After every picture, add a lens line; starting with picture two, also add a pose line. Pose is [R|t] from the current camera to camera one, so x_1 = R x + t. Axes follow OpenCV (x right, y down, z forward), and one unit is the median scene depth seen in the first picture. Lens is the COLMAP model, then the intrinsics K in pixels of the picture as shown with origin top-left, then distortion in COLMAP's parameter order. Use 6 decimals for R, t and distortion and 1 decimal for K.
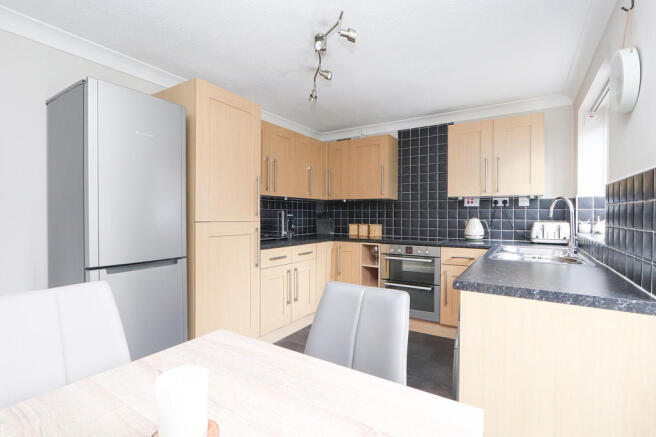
lens RADIAL K [[311.7, 0, 328.2], [0, 311.7, 220.8], [0, 0, 1]] dist [0.000288, 0.000351]
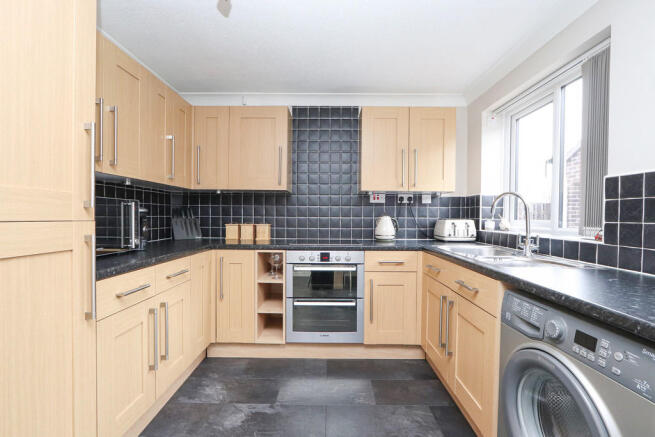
lens RADIAL K [[301.8, 0, 325.2], [0, 301.8, 220.3], [0, 0, 1]] dist [-0.014599, 0.000394]
pose [[0.850545, -0.006021, 0.525867, -0.131543], [0.005879, 0.999981, 0.001941, 0.001452], [-0.525869, 0.001441, 0.850565, 0.355966]]
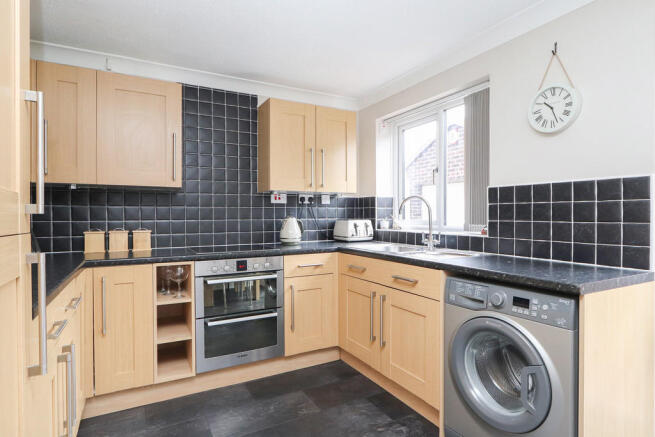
lens RADIAL K [[354.7, 0, 327.5], [0, 354.7, 218.5], [0, 0, 1]] dist [-0.014193, 0.000056]
pose [[0.481172, -0.013875, 0.876517, -0.317219], [0.023275, 0.999724, 0.003048, -0.006226], [-0.876317, 0.018934, 0.481362, 0.456284]]
